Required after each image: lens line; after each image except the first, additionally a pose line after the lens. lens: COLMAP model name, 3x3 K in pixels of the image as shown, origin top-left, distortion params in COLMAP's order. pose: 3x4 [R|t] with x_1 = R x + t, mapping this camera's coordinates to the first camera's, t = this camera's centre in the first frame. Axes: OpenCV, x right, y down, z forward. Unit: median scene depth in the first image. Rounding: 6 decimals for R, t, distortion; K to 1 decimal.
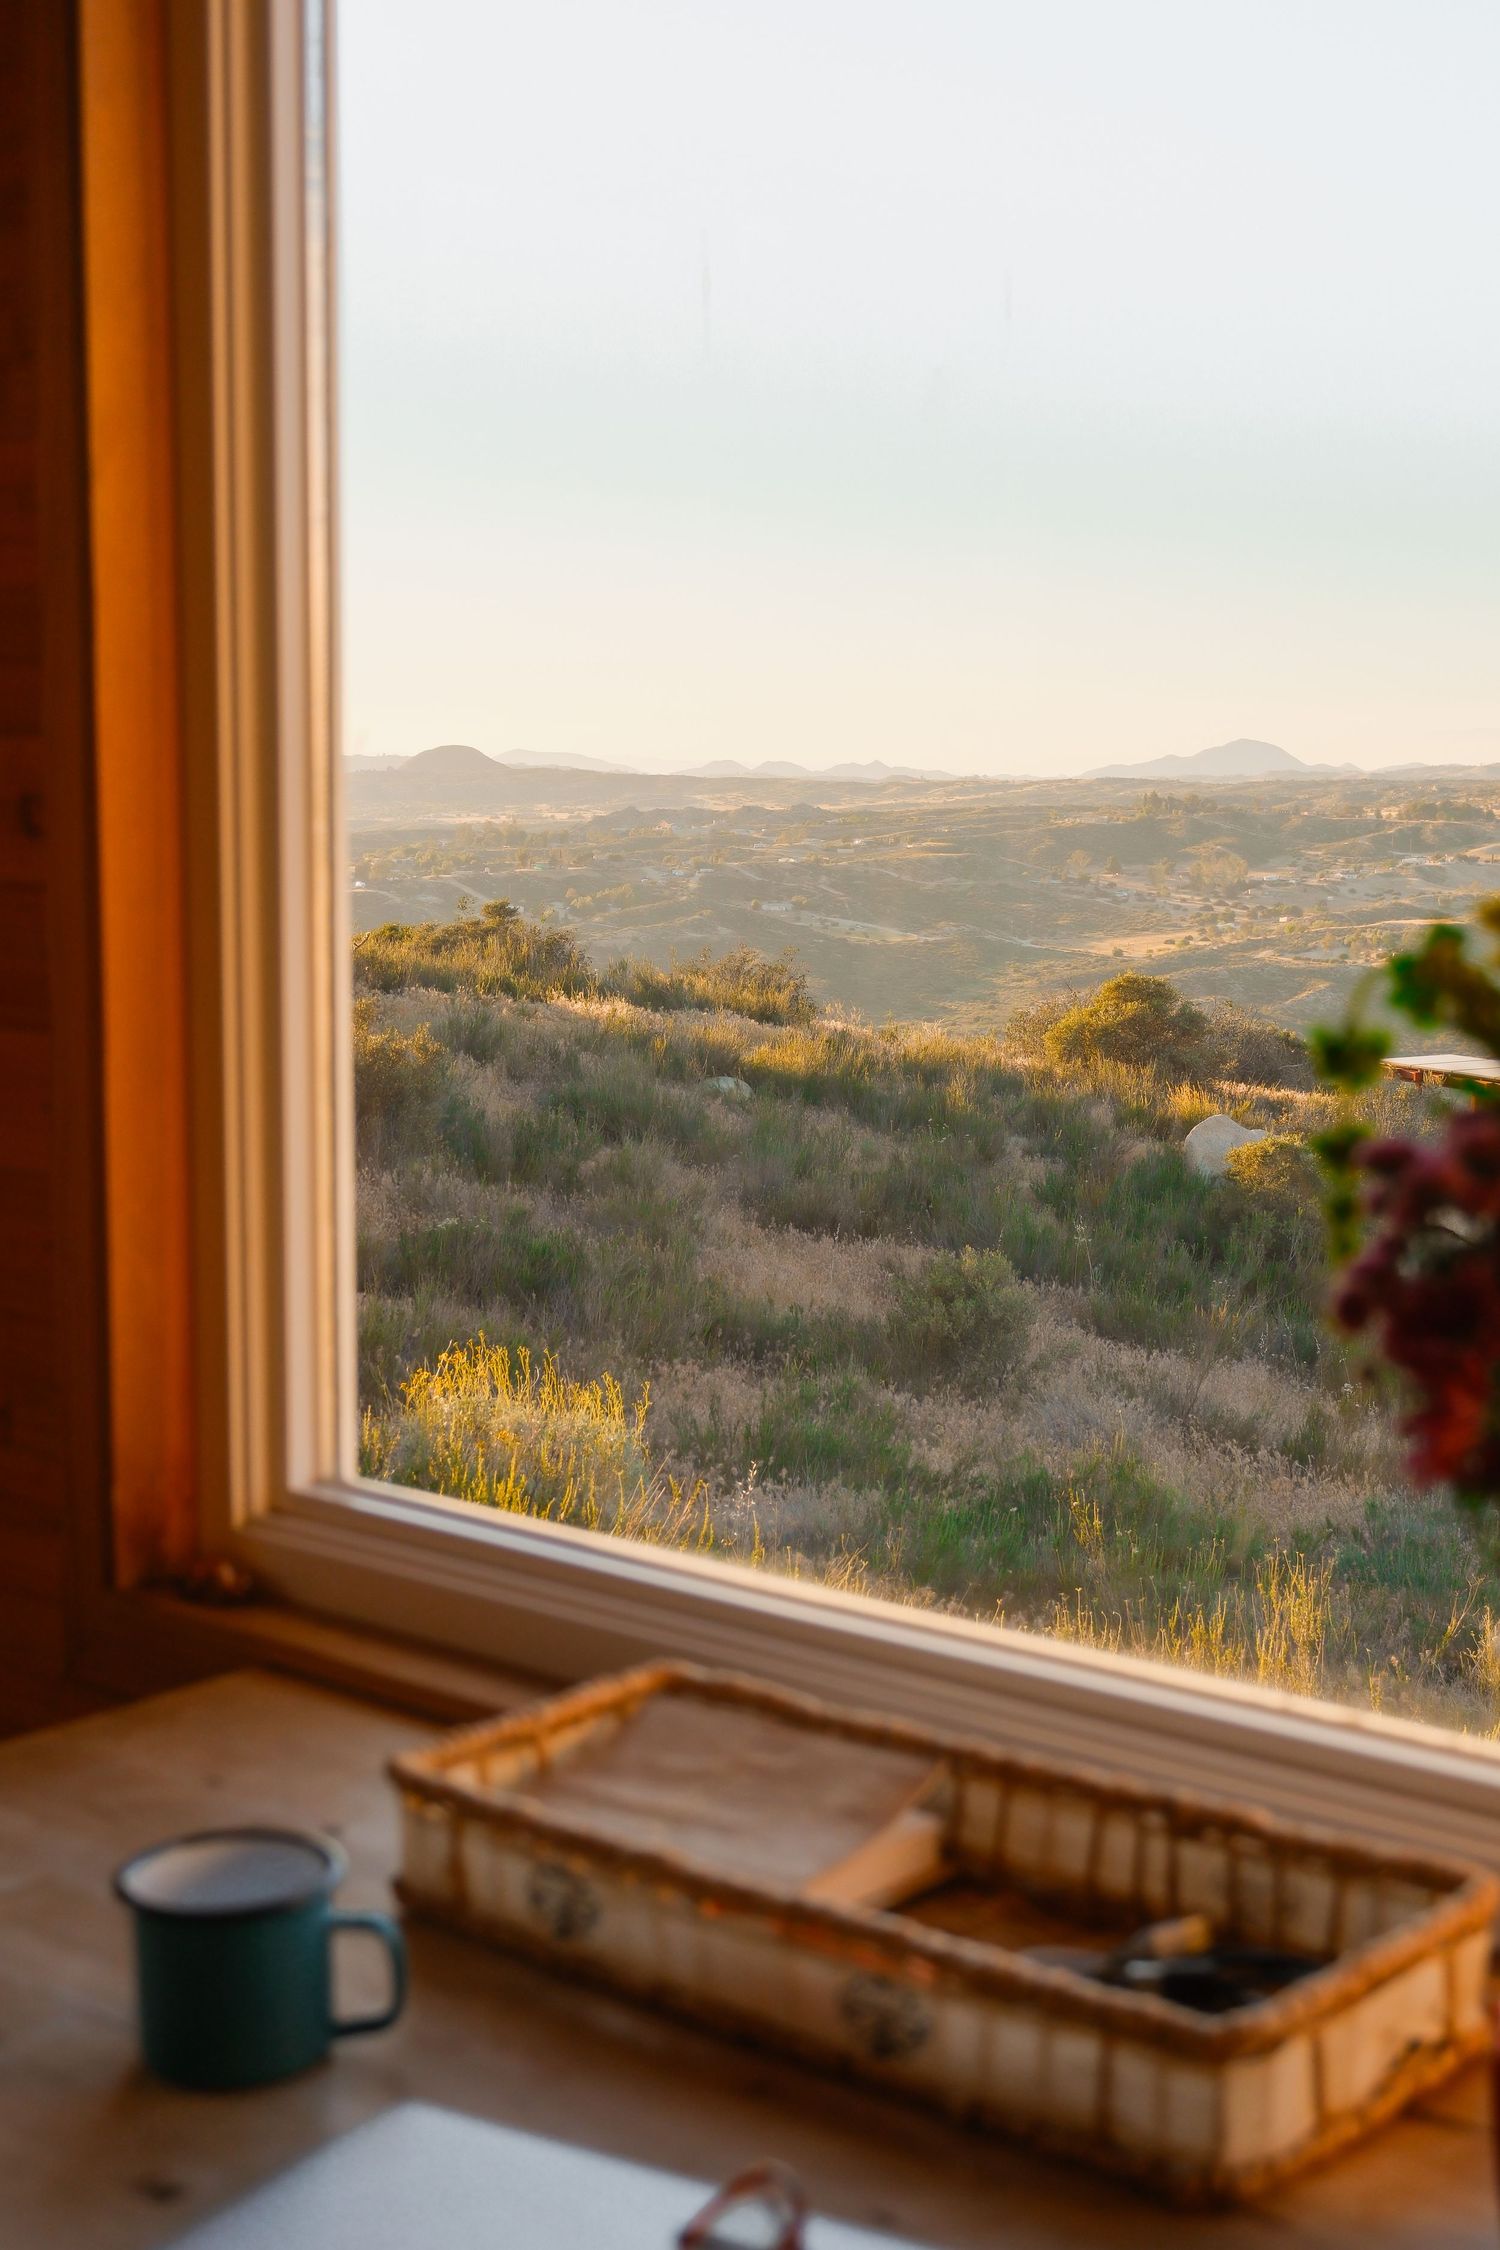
lens RADIAL K [[3254.0, 0, 750.0], [0, 3254.0, 1125.0], [0, 0, 1]] dist [-0.004423, 0.009477]
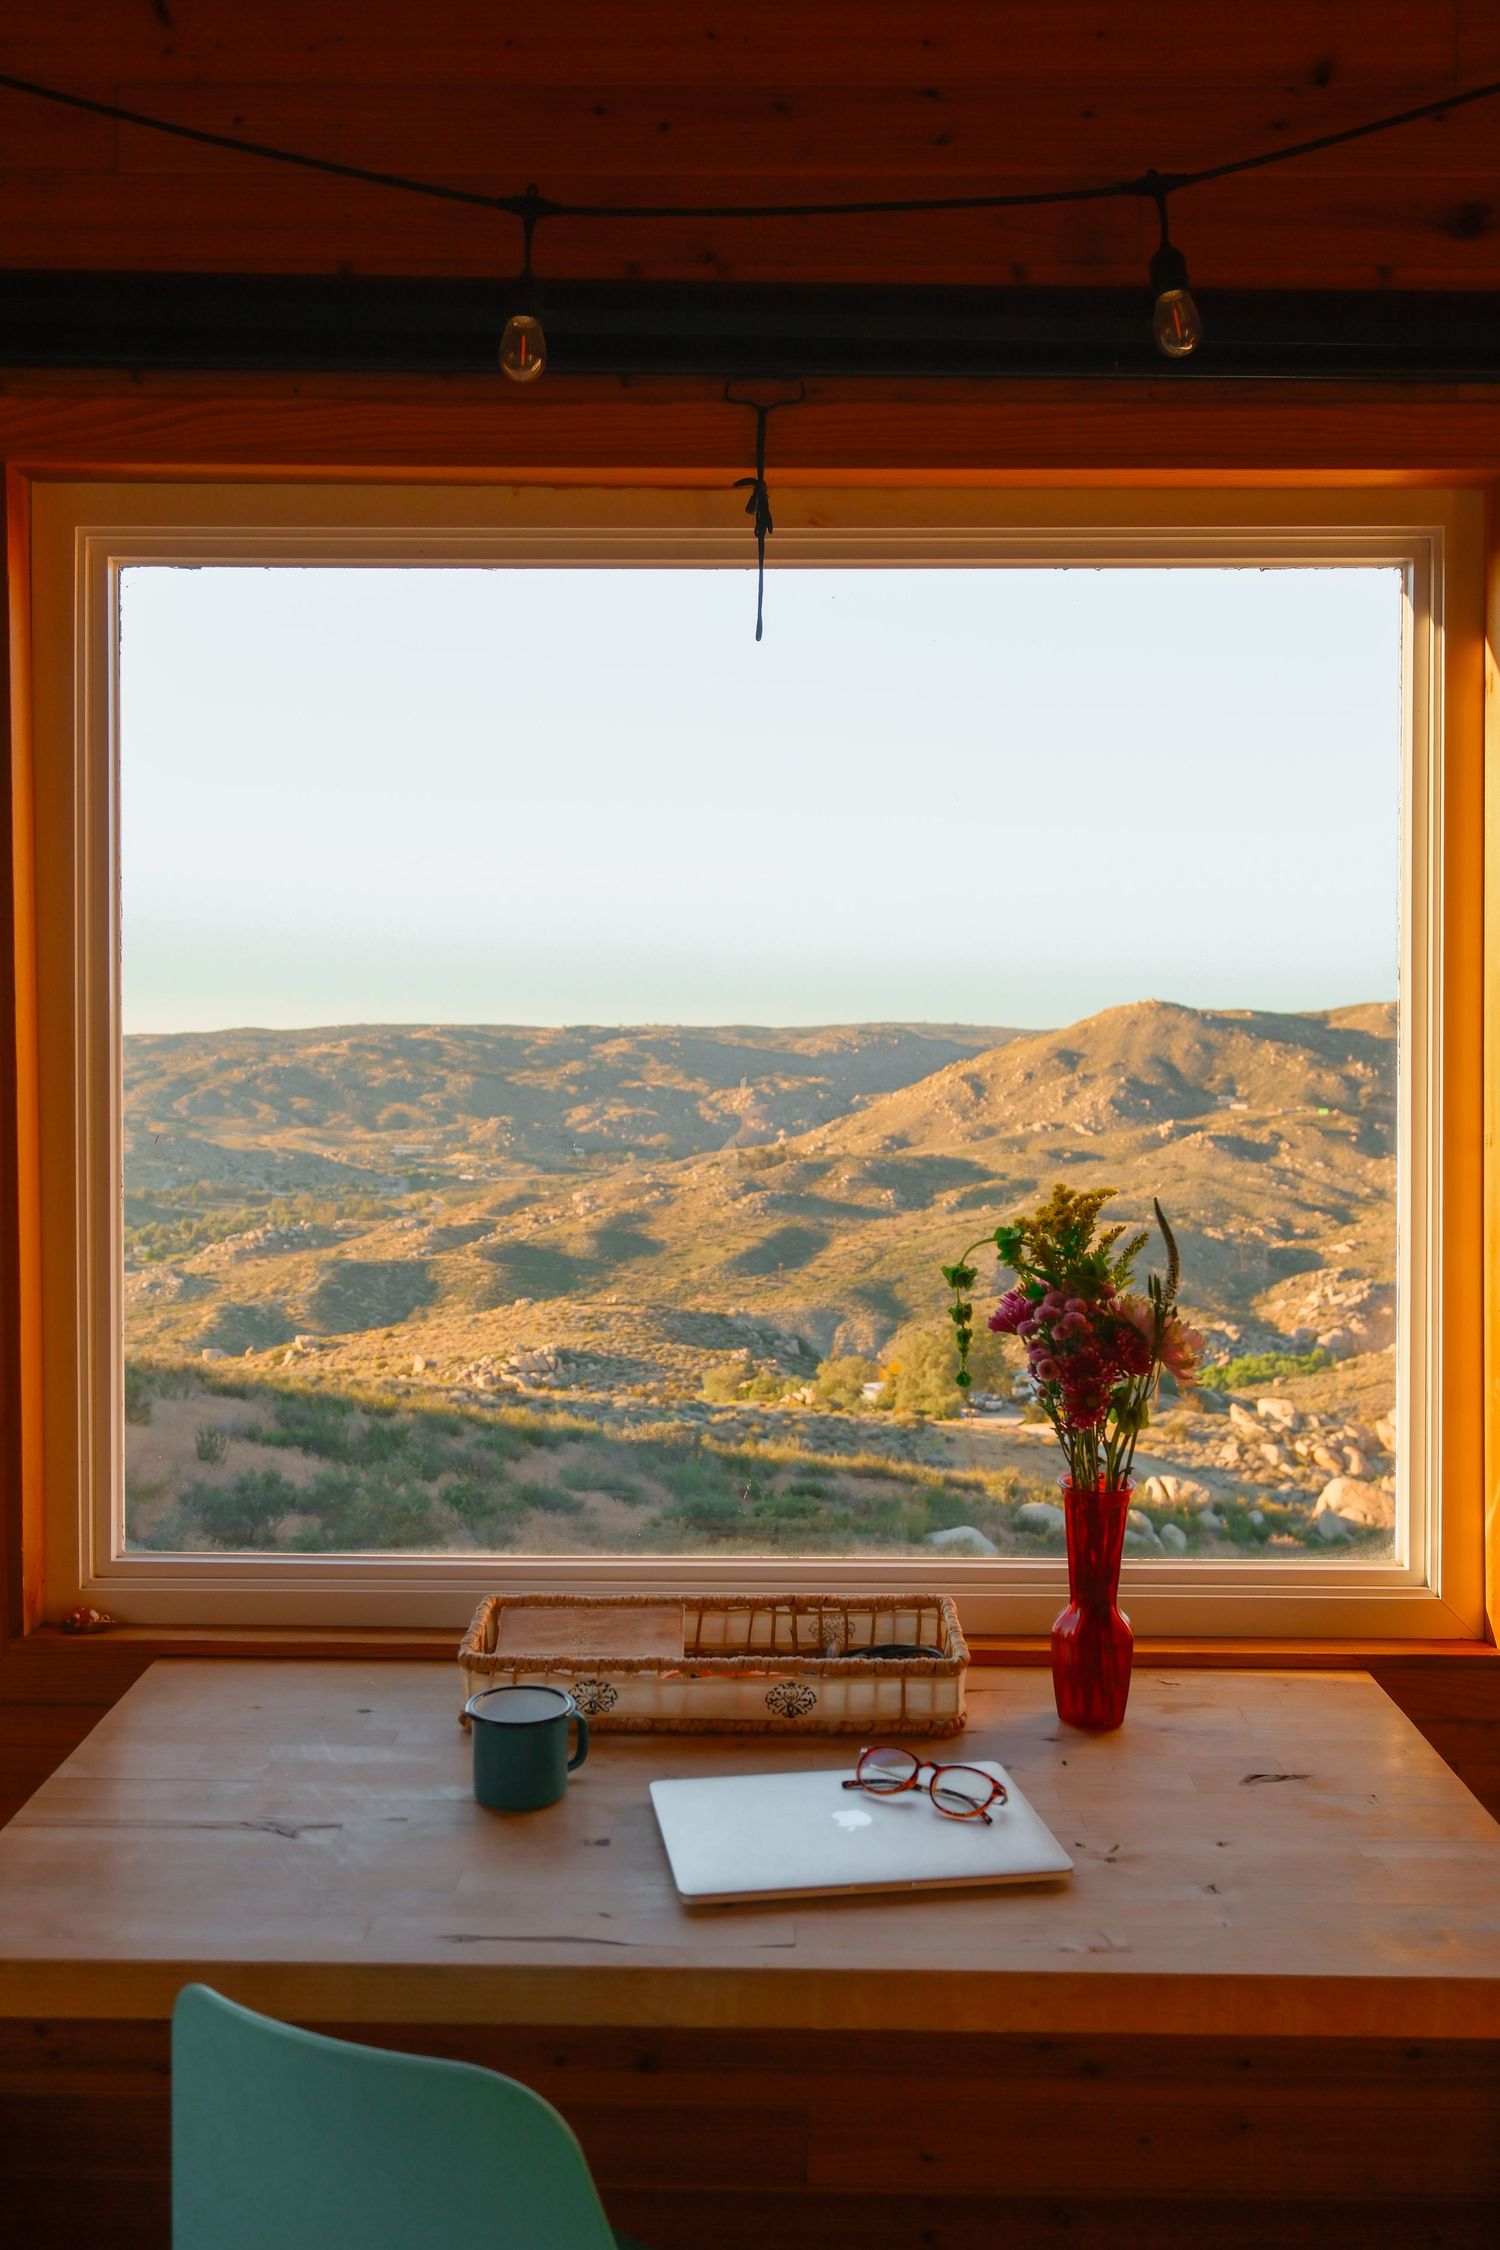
lens RADIAL K [[1996.6, 0, 750.0], [0, 1996.6, 1125.0], [0, 0, 1]] dist [0.003300, -0.008338]
pose [[0.736102, -0.017395, 0.676647, -0.817475], [0.070376, 0.996219, -0.050949, -0.058684], [-0.673202, 0.085123, 0.734543, -0.065847]]
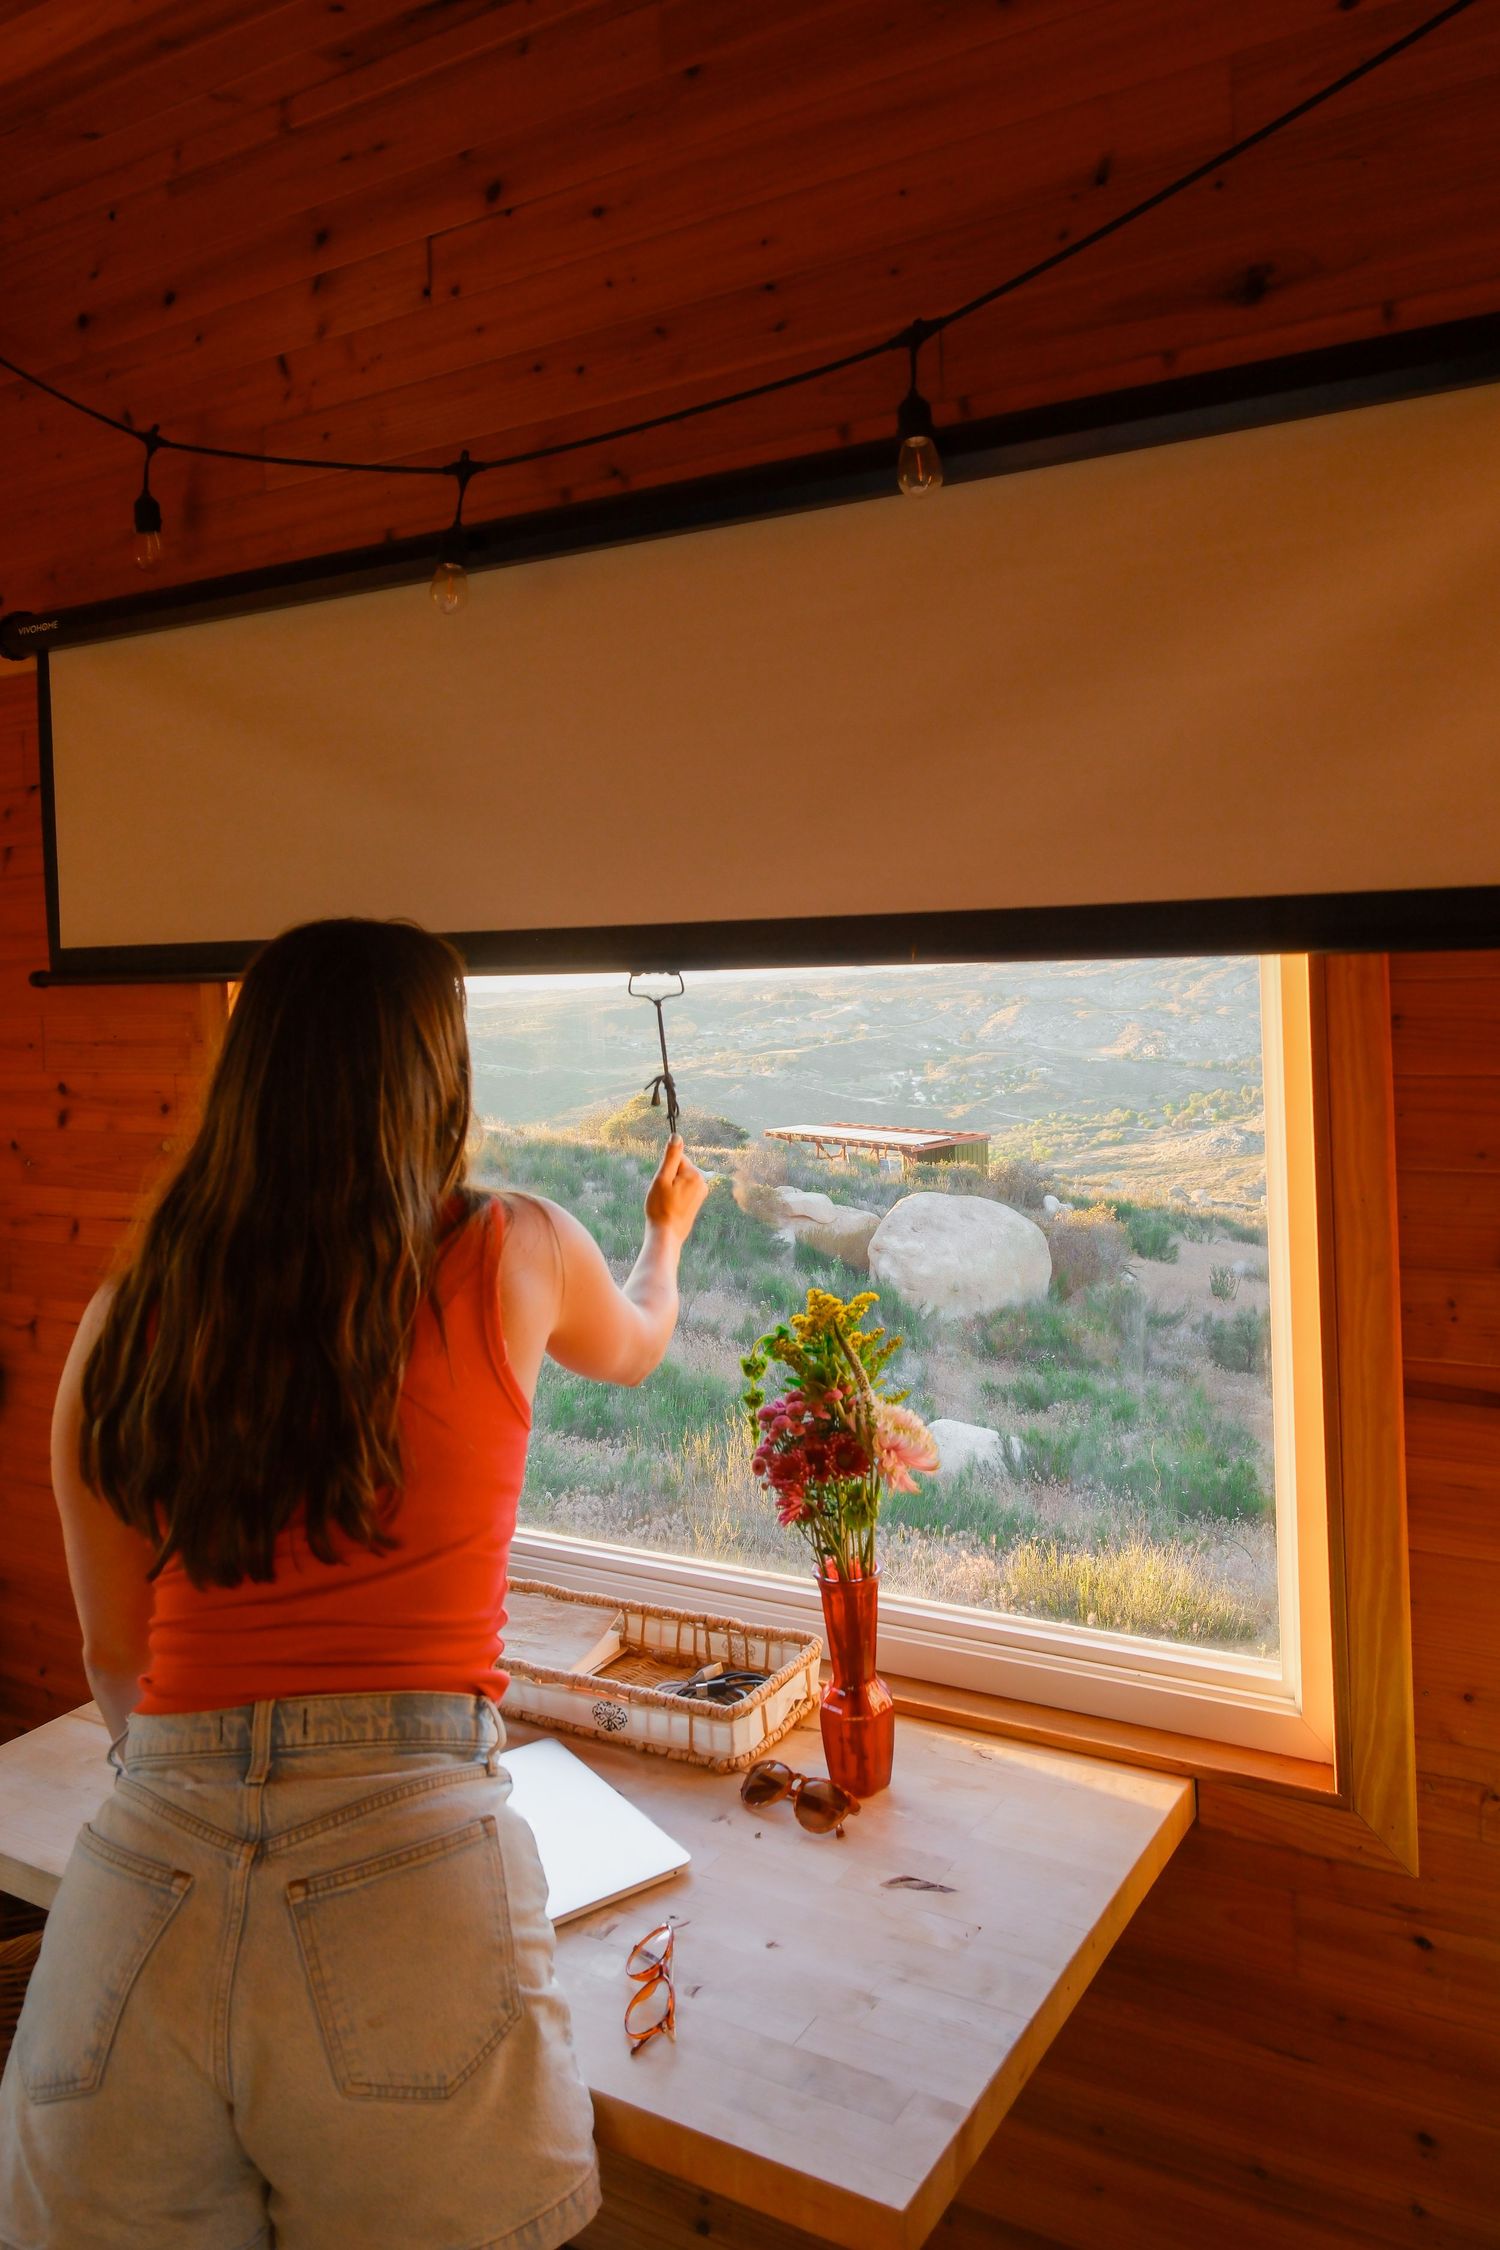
lens RADIAL K [[1676.0, 0, 799.2], [0, 1676.0, 1047.4], [0, 0, 1]] dist [-0.009941, -0.003112]
pose [[0.976602, -0.047484, 0.209748, -0.062746], [0.062149, 0.996020, -0.063886, -0.165702], [-0.205880, 0.075427, 0.975666, -0.403683]]
